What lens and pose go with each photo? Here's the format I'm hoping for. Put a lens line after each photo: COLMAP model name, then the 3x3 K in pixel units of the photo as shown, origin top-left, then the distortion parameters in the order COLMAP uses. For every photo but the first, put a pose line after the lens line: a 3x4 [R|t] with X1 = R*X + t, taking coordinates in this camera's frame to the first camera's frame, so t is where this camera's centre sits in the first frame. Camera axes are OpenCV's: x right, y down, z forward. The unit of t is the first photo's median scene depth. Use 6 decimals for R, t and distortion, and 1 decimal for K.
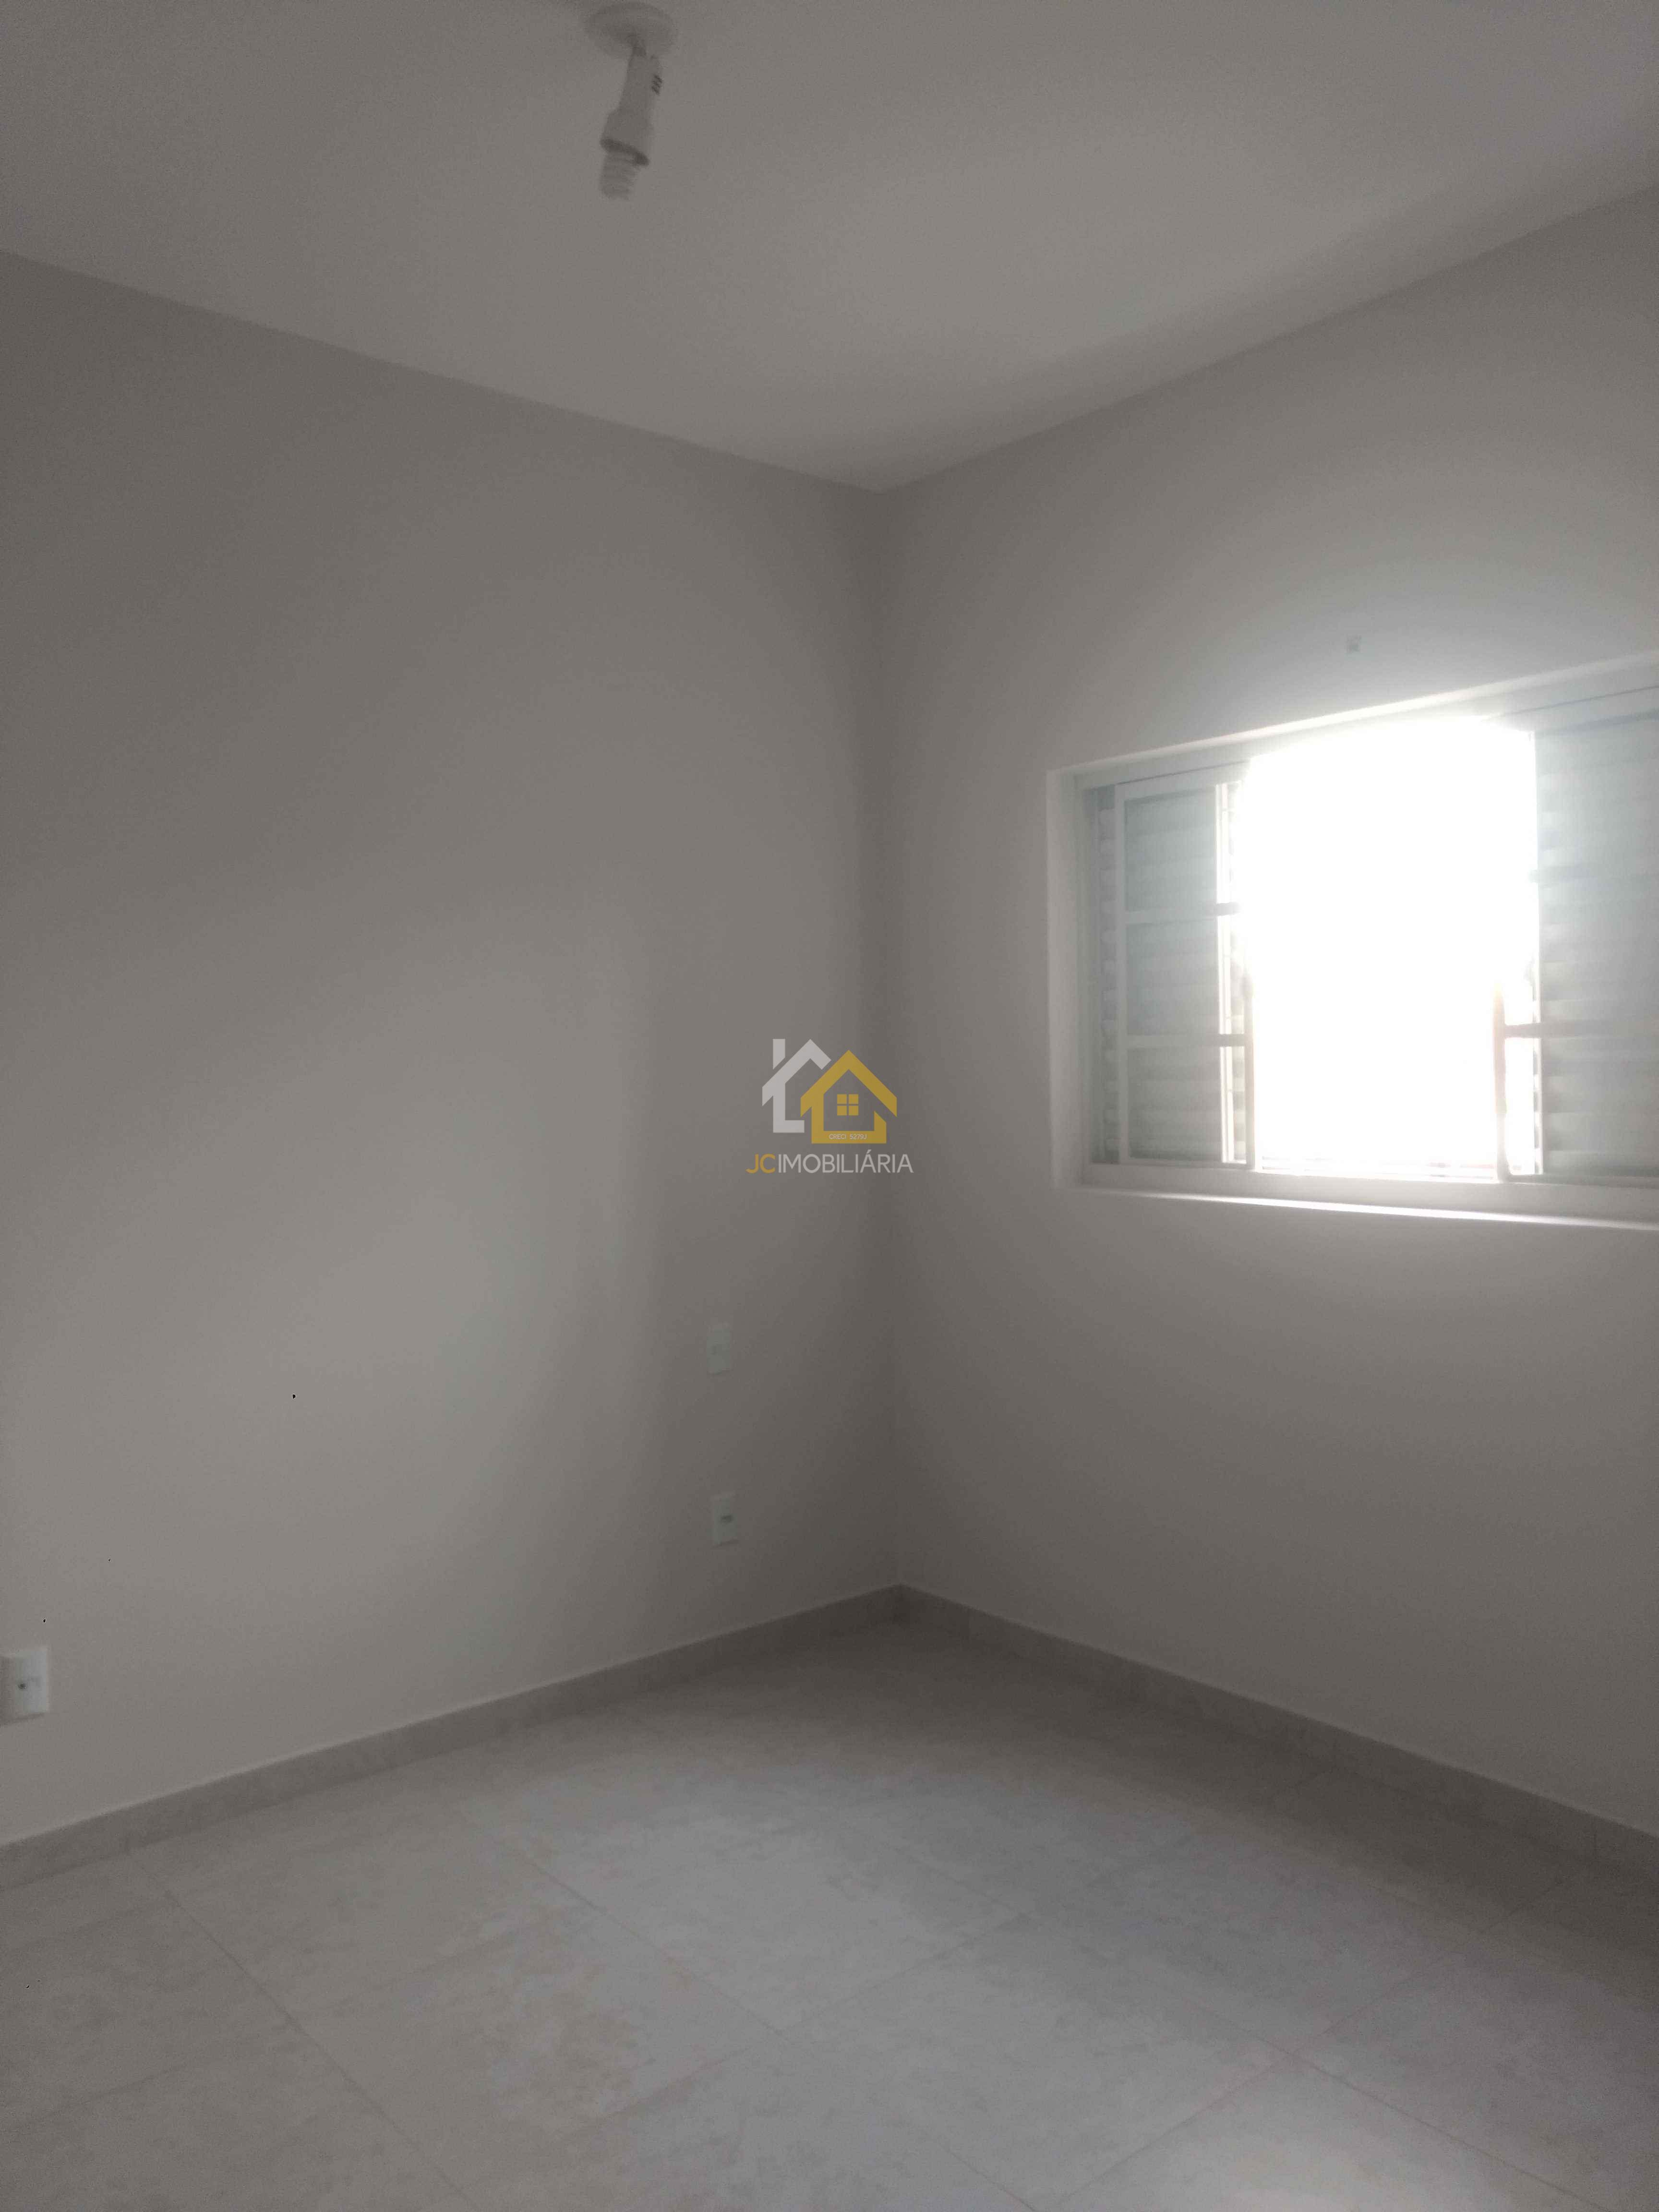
lens RADIAL K [[1698.5, 0, 829.5], [0, 1698.5, 1106.0], [0, 0, 1]] dist [0.003186, 0.001739]
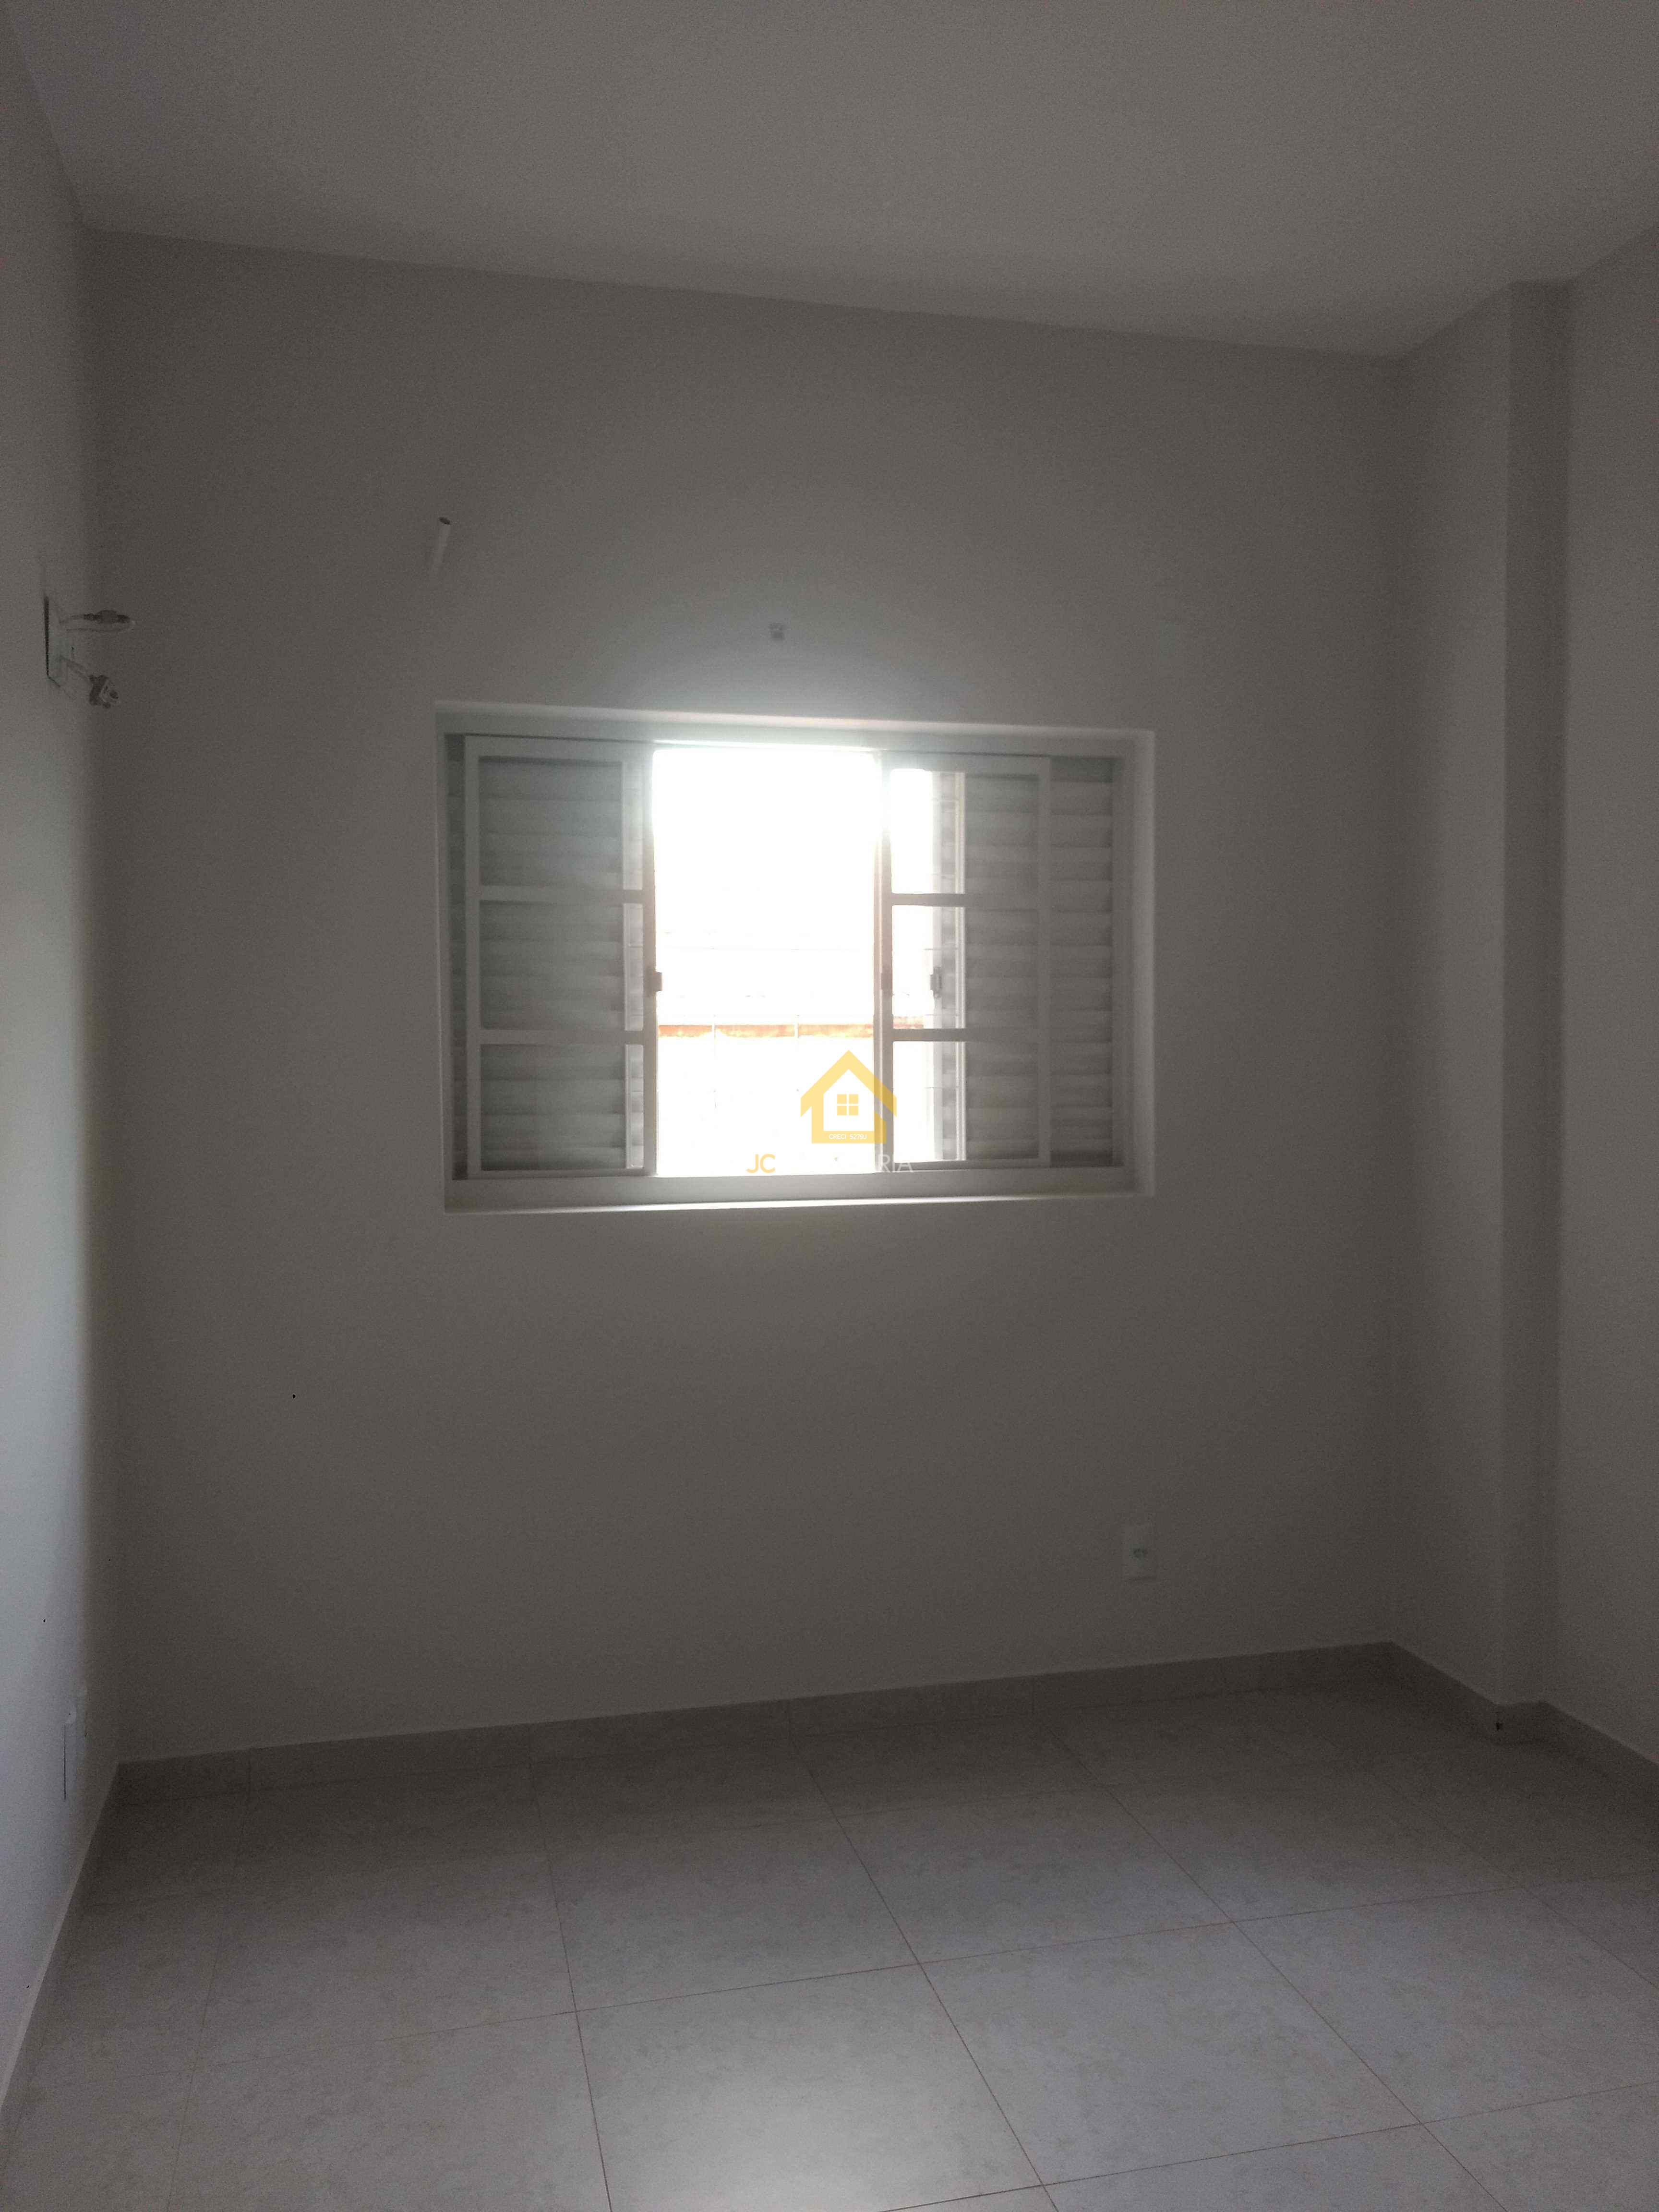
lens RADIAL K [[1725.3, 0, 826.5], [0, 1725.3, 1183.9], [0, 0, 1]] dist [0.007266, 0.008838]
pose [[0.434014, -0.034279, 0.900254, -0.589958], [0.023751, 0.999364, 0.026603, 0.019717], [-0.900593, 0.009836, 0.434552, 0.500338]]
